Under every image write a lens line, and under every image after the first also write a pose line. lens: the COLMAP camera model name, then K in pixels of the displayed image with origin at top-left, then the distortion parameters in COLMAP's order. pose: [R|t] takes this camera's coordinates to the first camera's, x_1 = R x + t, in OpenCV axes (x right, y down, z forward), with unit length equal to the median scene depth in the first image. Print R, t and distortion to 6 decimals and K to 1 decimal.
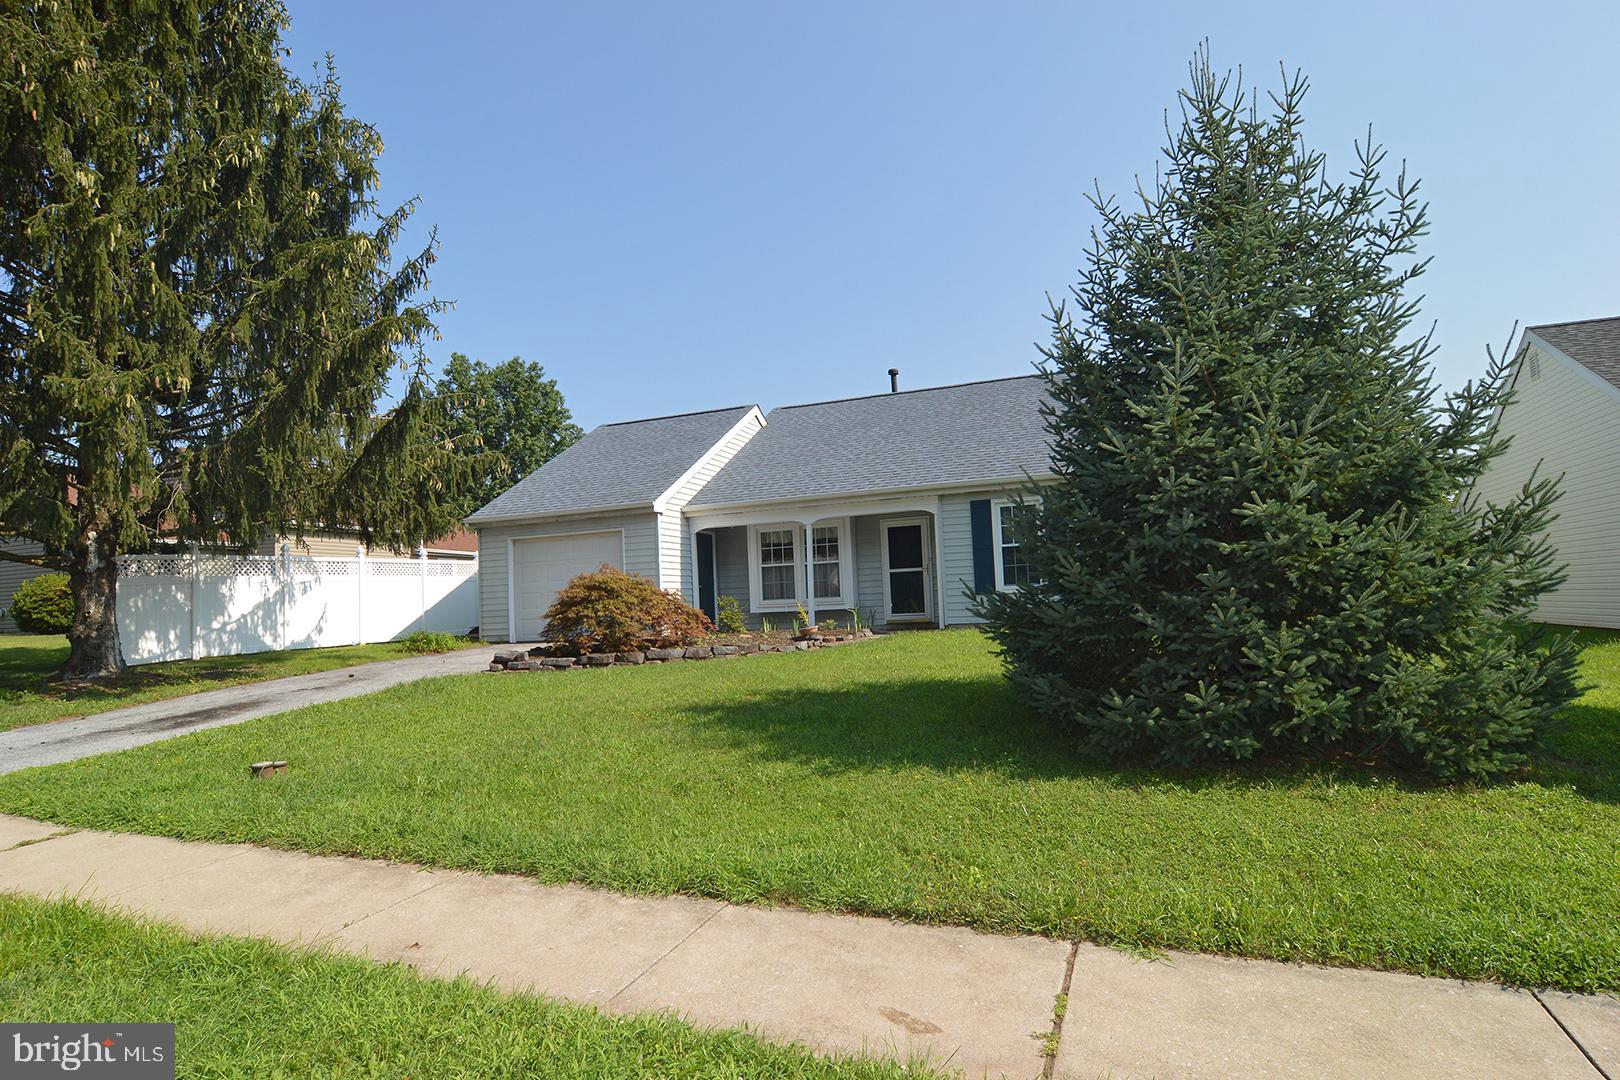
lens RADIAL K [[887.4, 0, 817.0], [0, 887.4, 537.1], [0, 0, 1]] dist [-0.000554, -0.011604]
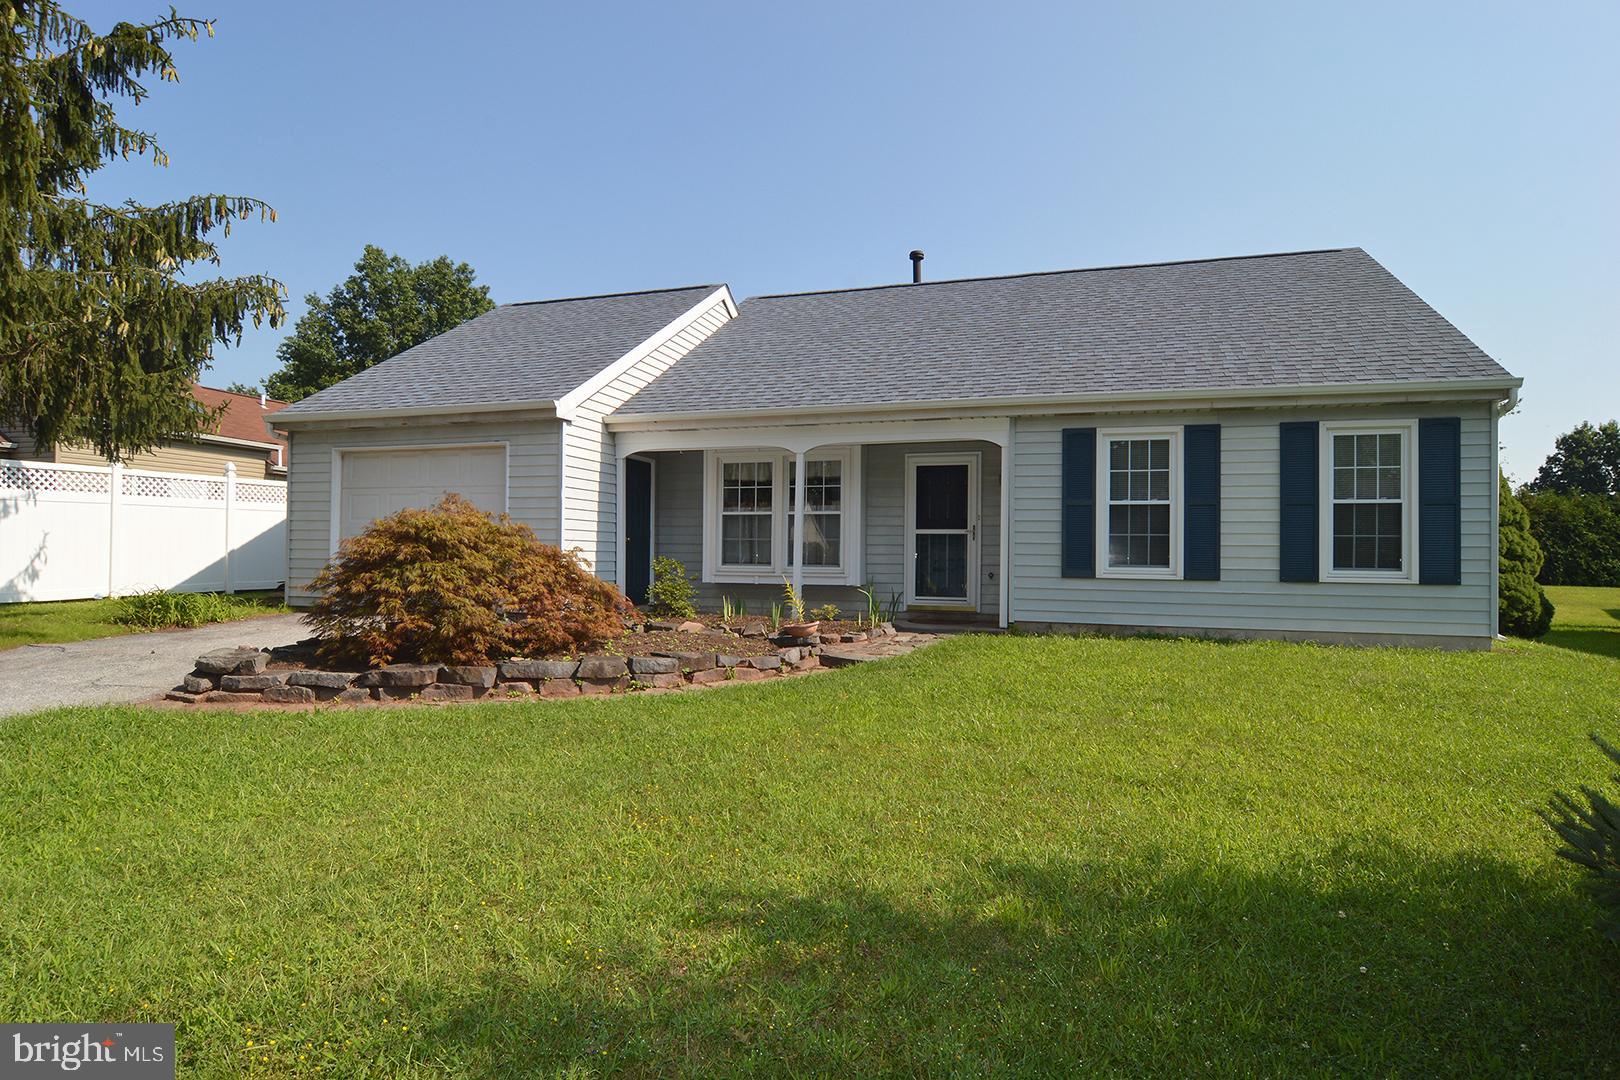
lens RADIAL K [[887.4, 0, 817.0], [0, 887.4, 537.1], [0, 0, 1]] dist [-0.000554, -0.011604]
pose [[0.997017, 0.053932, 0.055211, -0.029278], [-0.056863, 0.996975, 0.052977, 0.011597], [-0.052187, -0.055959, 0.997068, 0.349584]]
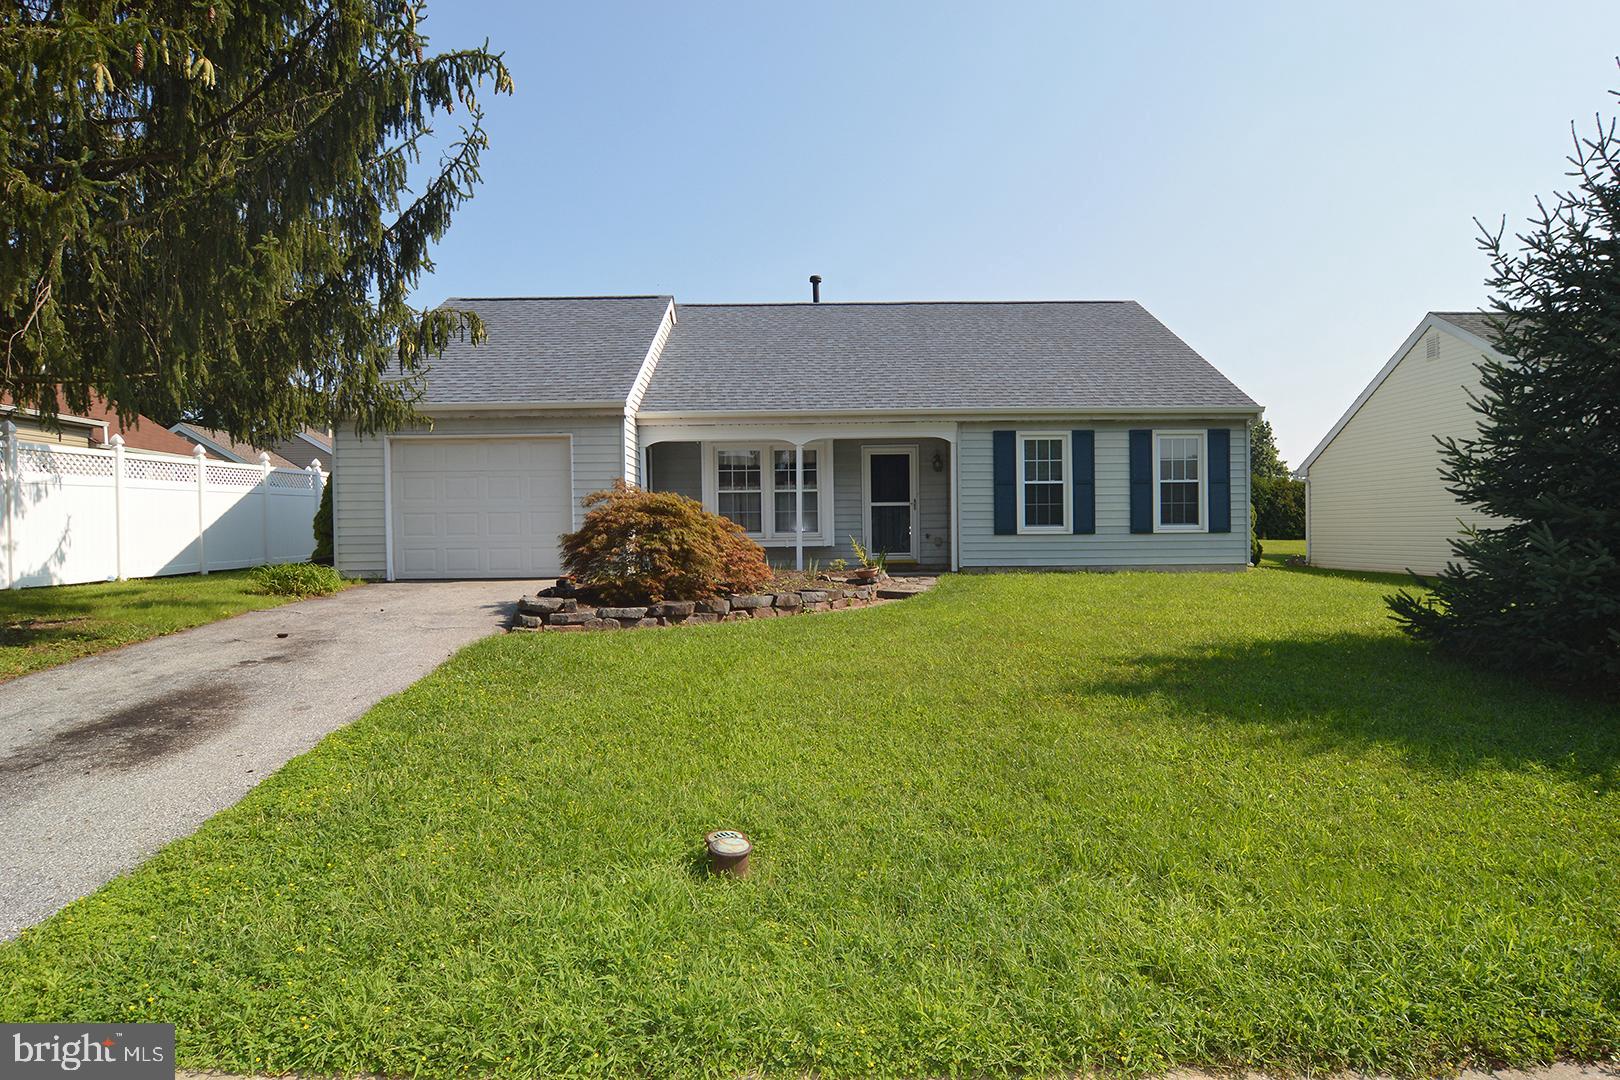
lens RADIAL K [[887.4, 0, 817.0], [0, 887.4, 537.1], [0, 0, 1]] dist [-0.000554, -0.011604]
pose [[0.929187, 0.029051, 0.368467, -0.299057], [-0.055971, 0.996469, 0.062579, 0.018919], [-0.365348, -0.078771, 0.927532, 0.205394]]
